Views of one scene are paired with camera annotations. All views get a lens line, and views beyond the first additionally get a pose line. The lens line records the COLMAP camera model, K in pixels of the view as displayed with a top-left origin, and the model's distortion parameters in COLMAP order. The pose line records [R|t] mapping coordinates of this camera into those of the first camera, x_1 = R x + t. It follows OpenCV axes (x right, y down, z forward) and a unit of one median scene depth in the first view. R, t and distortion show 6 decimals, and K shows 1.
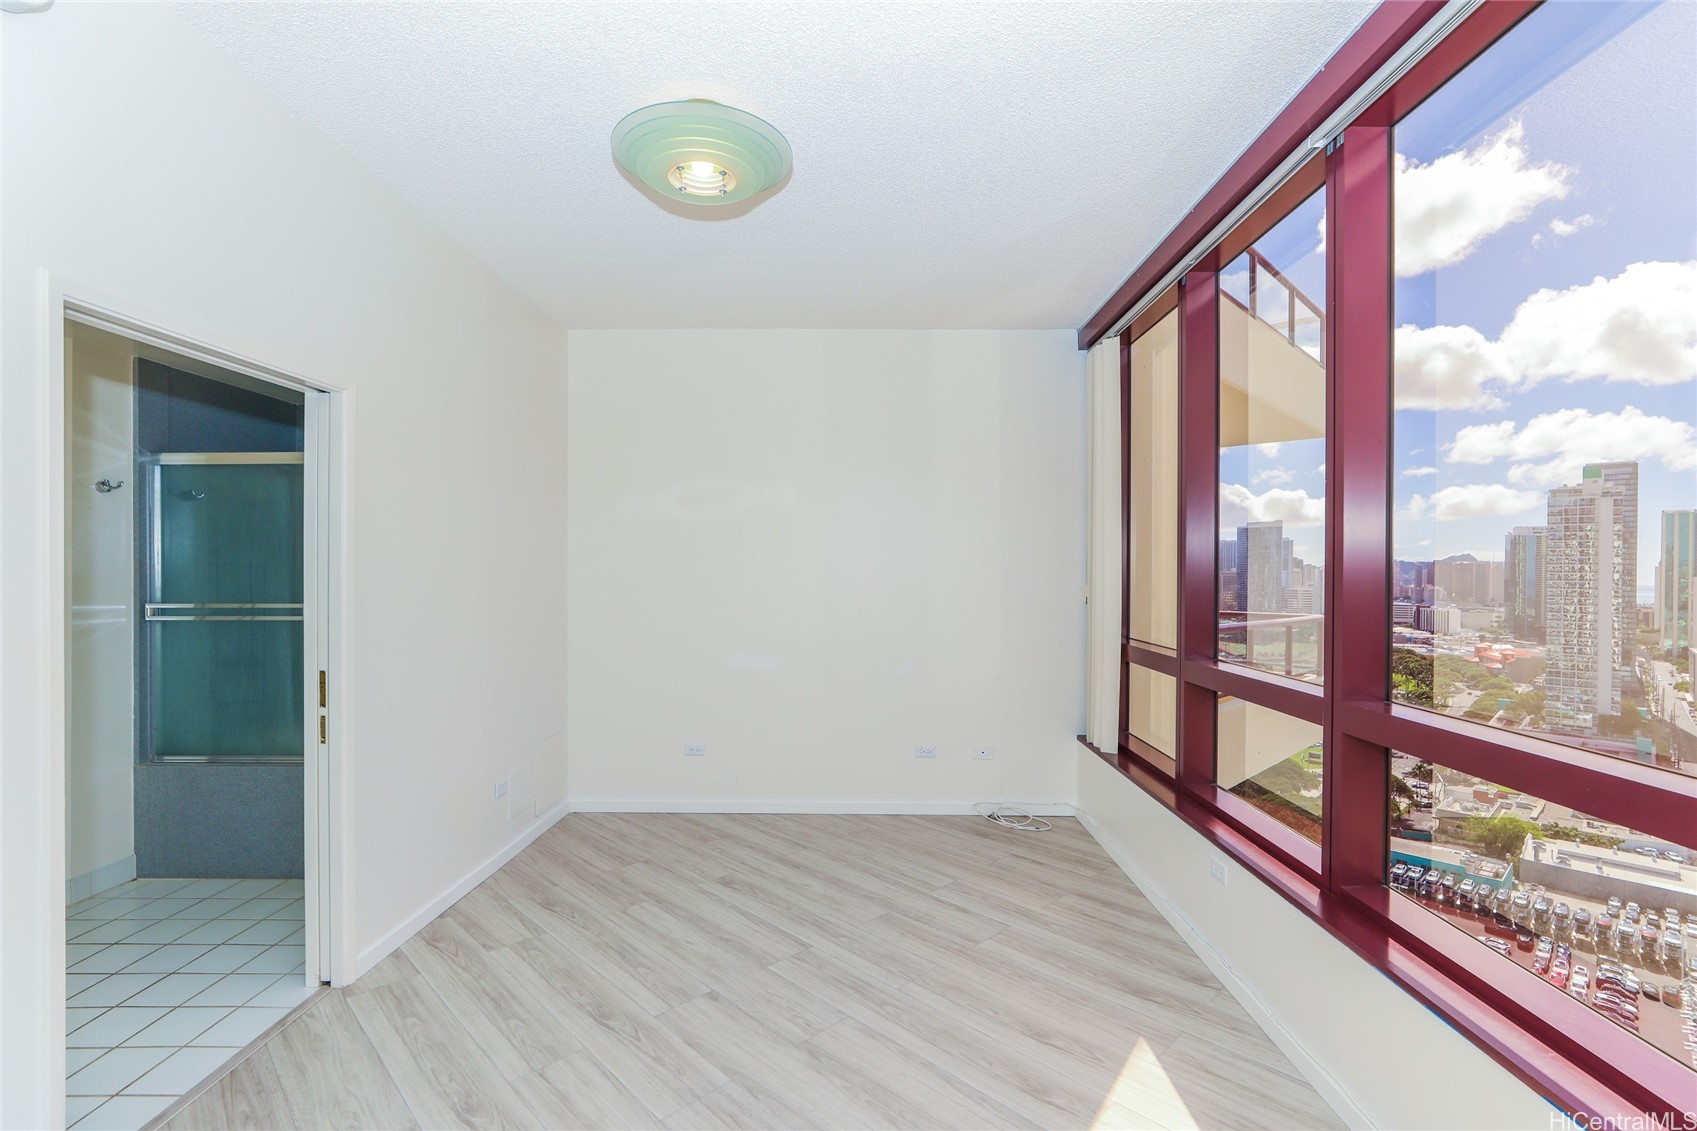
lens RADIAL K [[772.3, 0, 841.9], [0, 772.3, 577.0], [0, 0, 1]] dist [-0.002589, 0.000046]
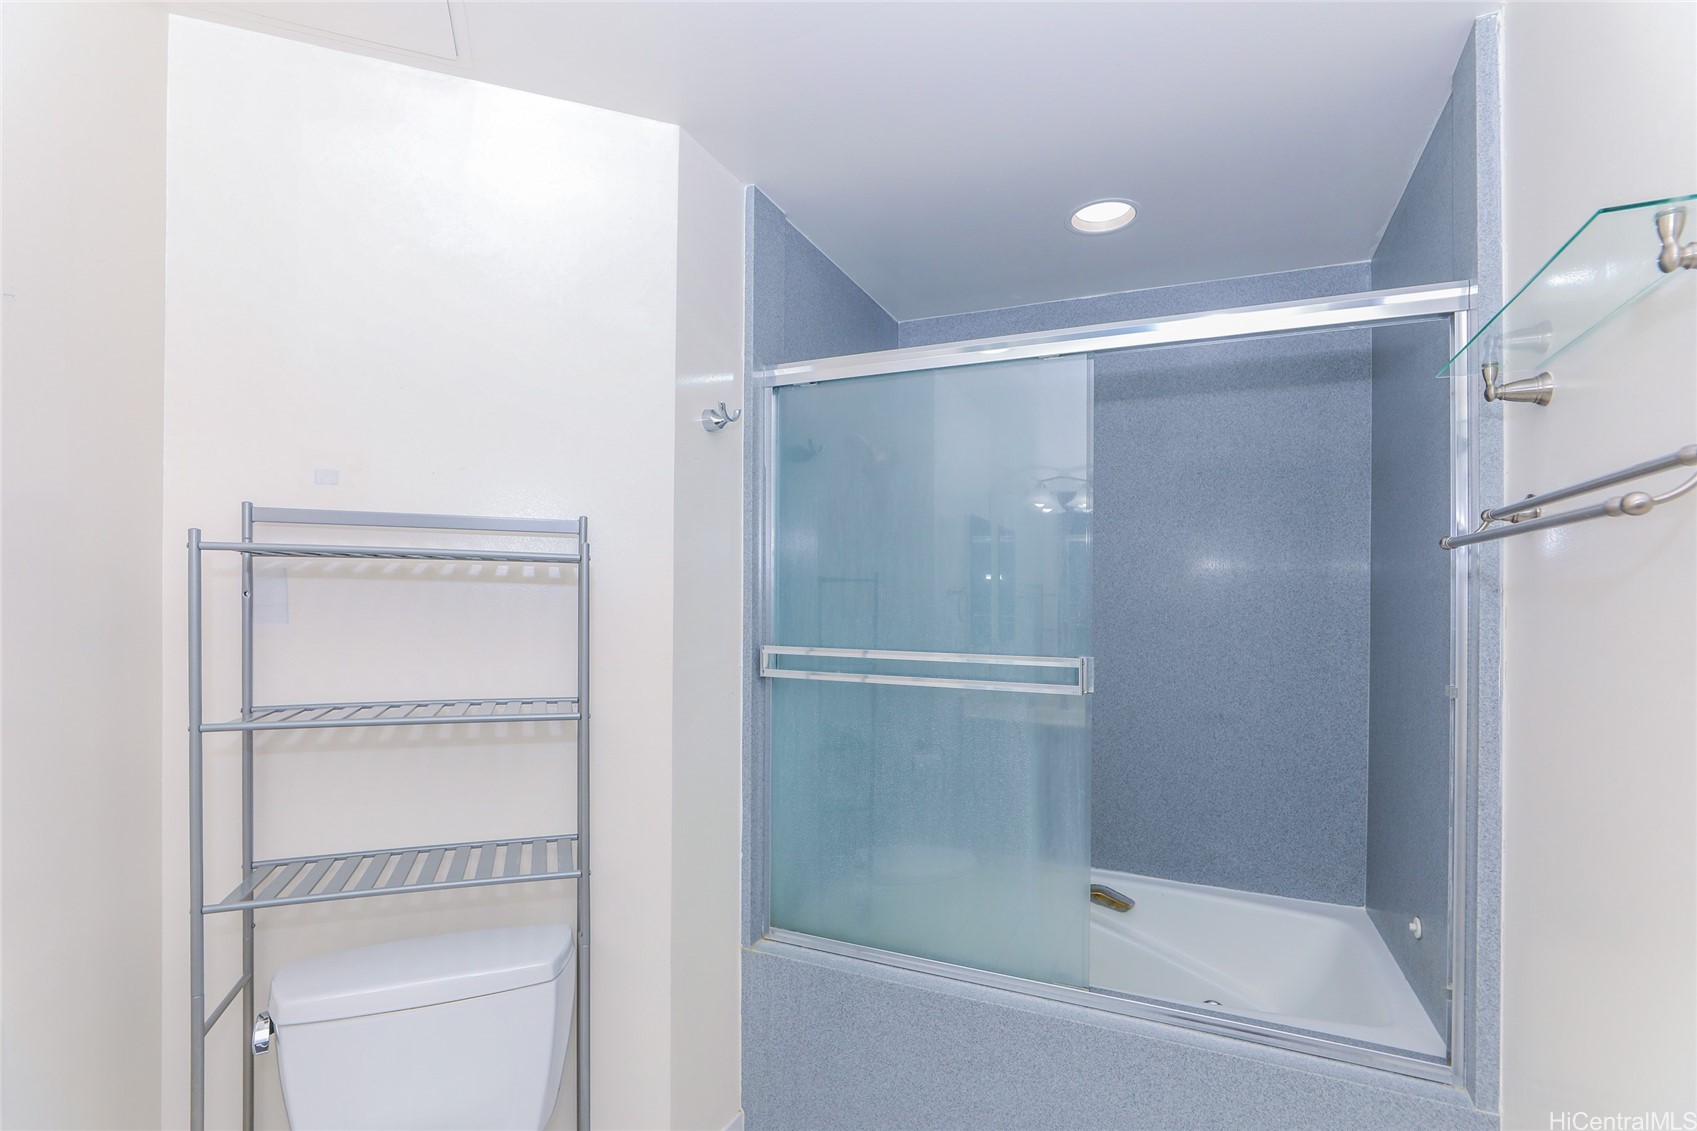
lens RADIAL K [[788.5, 0, 886.9], [0, 788.5, 614.5], [0, 0, 1]] dist [-0.020466, -0.000305]
pose [[0.924240, 0.000399, -0.381811, -0.618914], [-0.002979, 0.999977, -0.006166, 0.015956], [0.381799, 0.006836, 0.924220, 0.532796]]
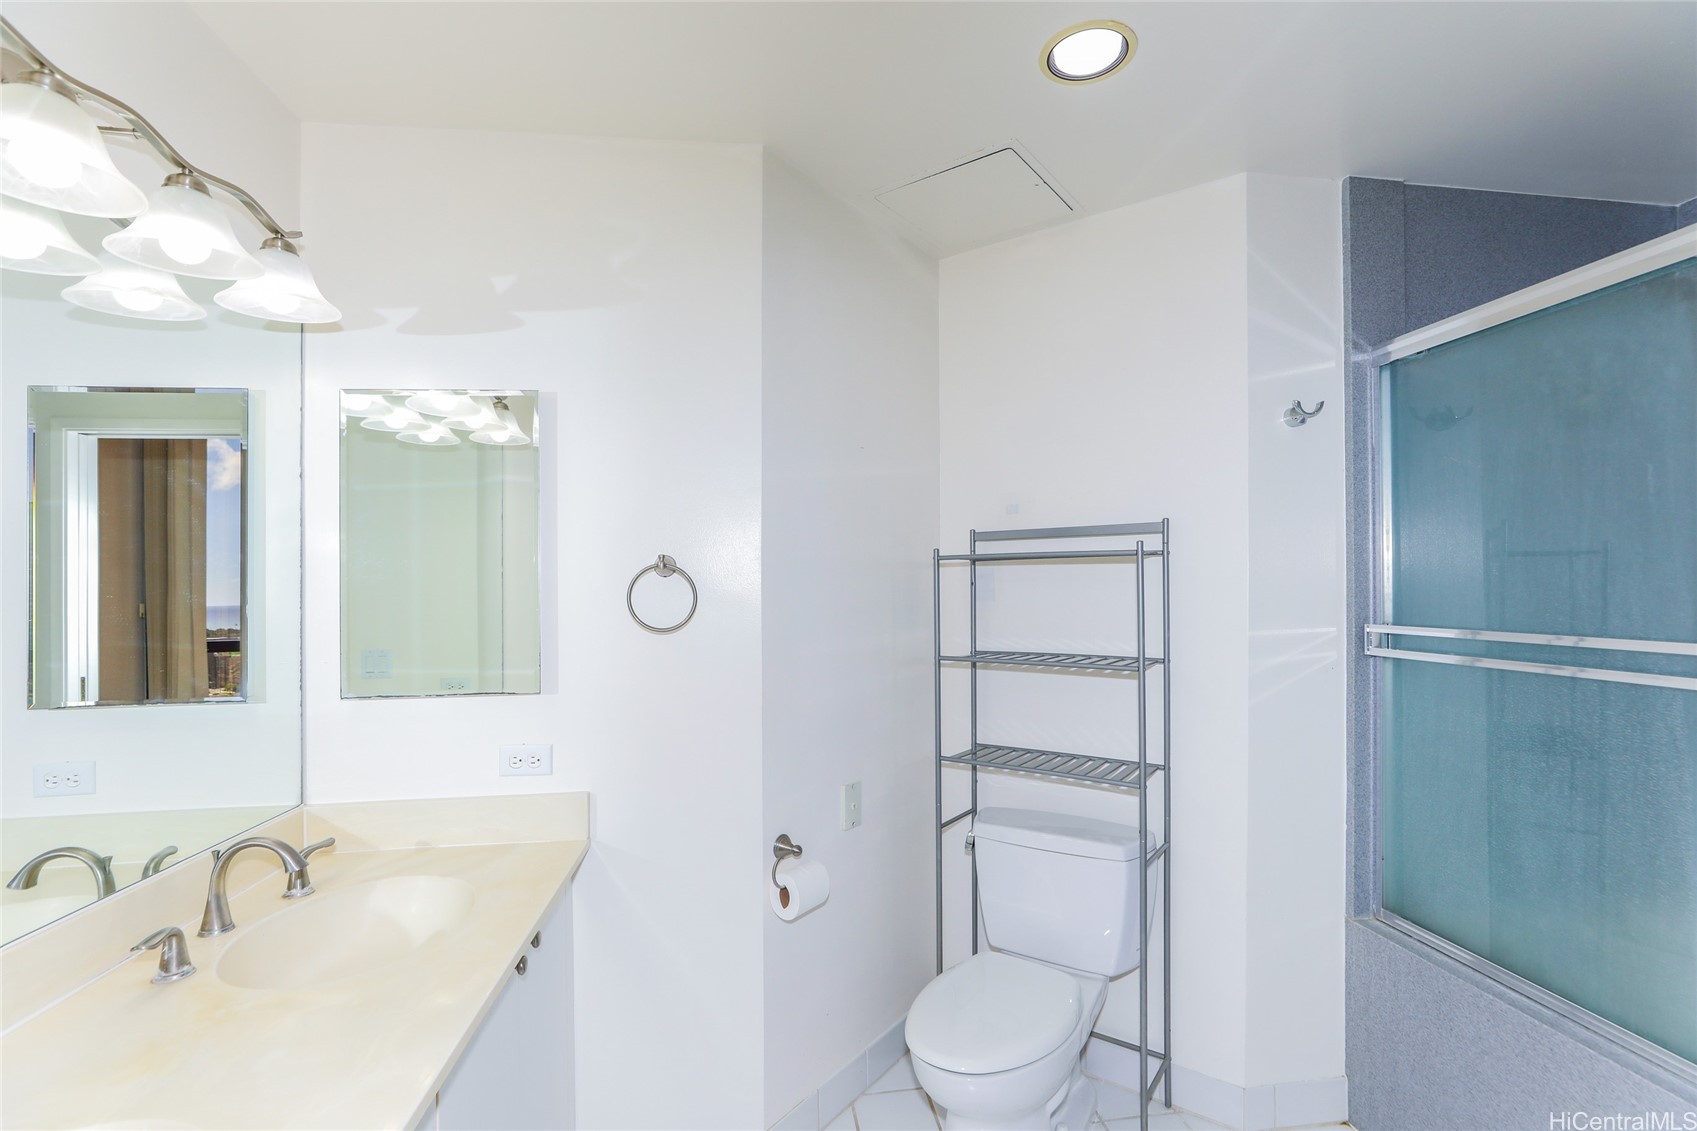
lens RADIAL K [[745.7, 0, 854.2], [0, 745.7, 598.3], [0, 0, 1]] dist [-0.003811, -0.000060]
pose [[0.181080, -0.003785, -0.983461, -0.457281], [-0.005606, 0.999972, -0.004881, 0.020740], [0.983452, 0.006397, 0.181053, 0.556174]]
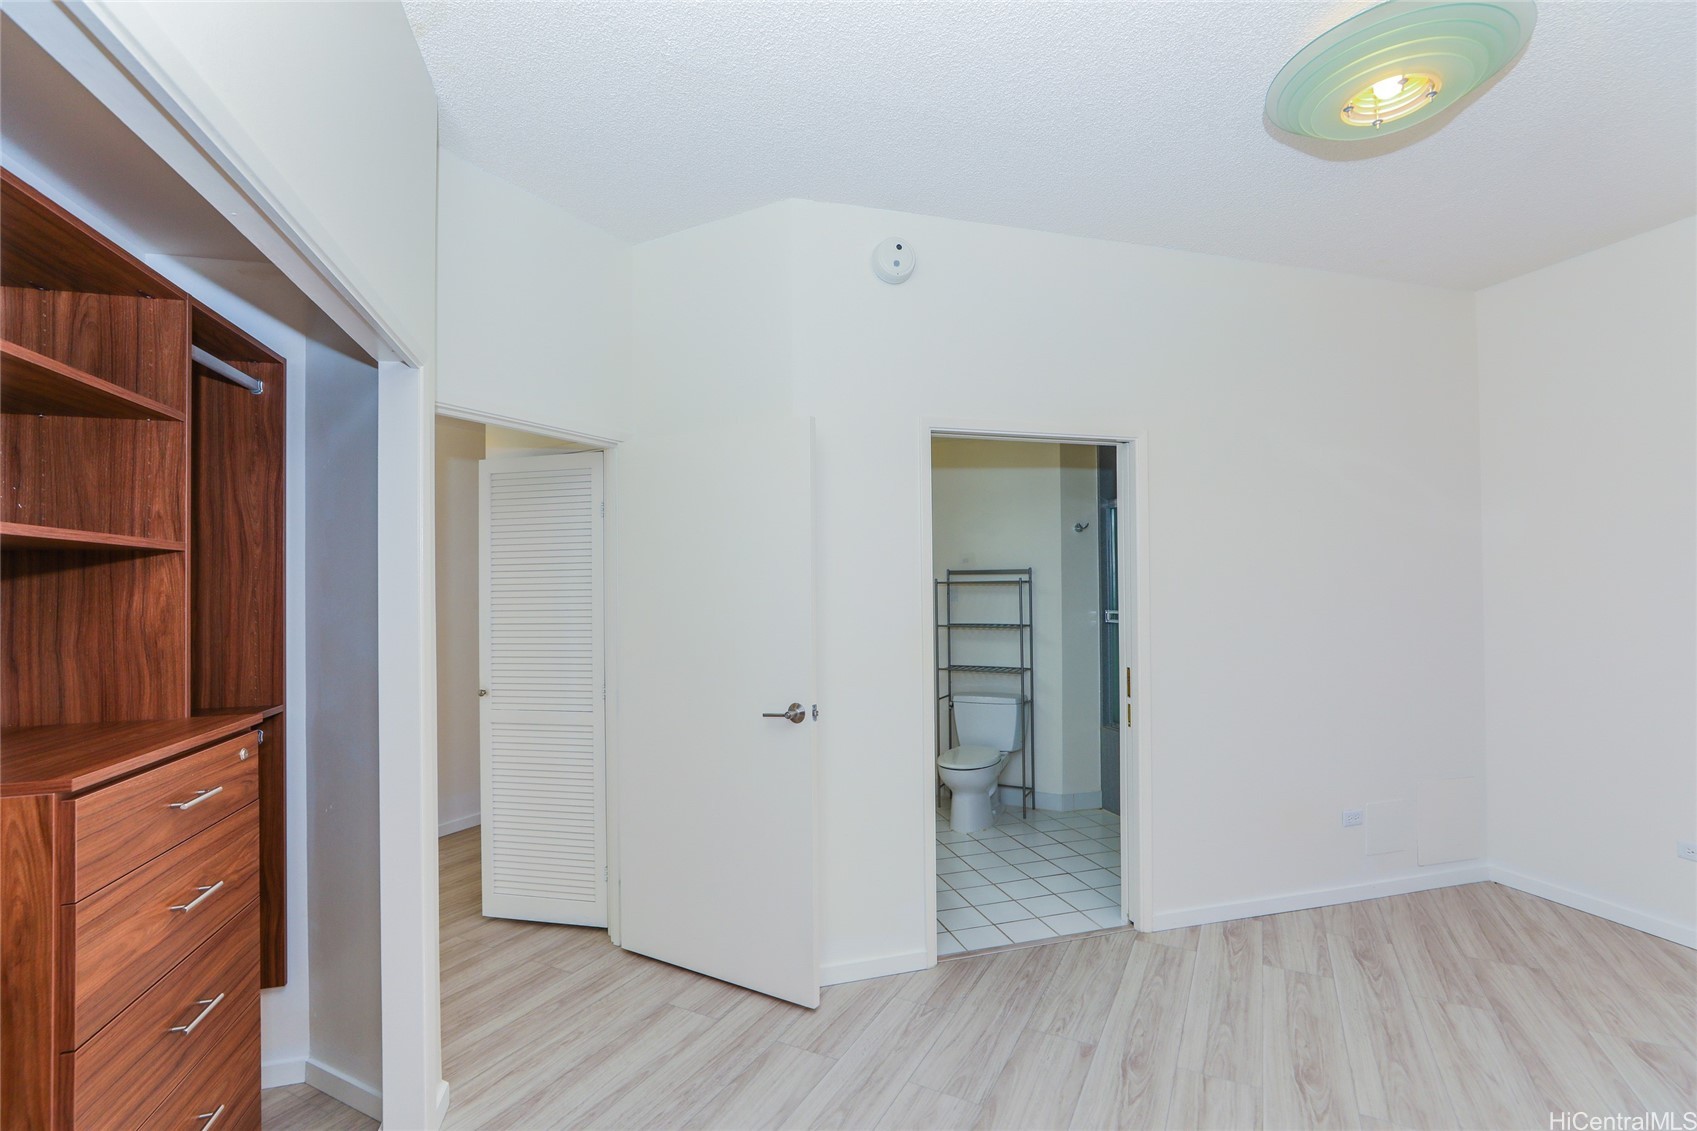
lens RADIAL K [[749.1, 0, 839.5], [0, 749.1, 577.9], [0, 0, 1]] dist [0.000315, 0.000263]
pose [[0.319273, -0.016981, -0.947511, 0.218350], [0.002064, 0.999850, -0.017224, -0.000959], [0.947661, 0.003543, 0.319260, 0.120964]]
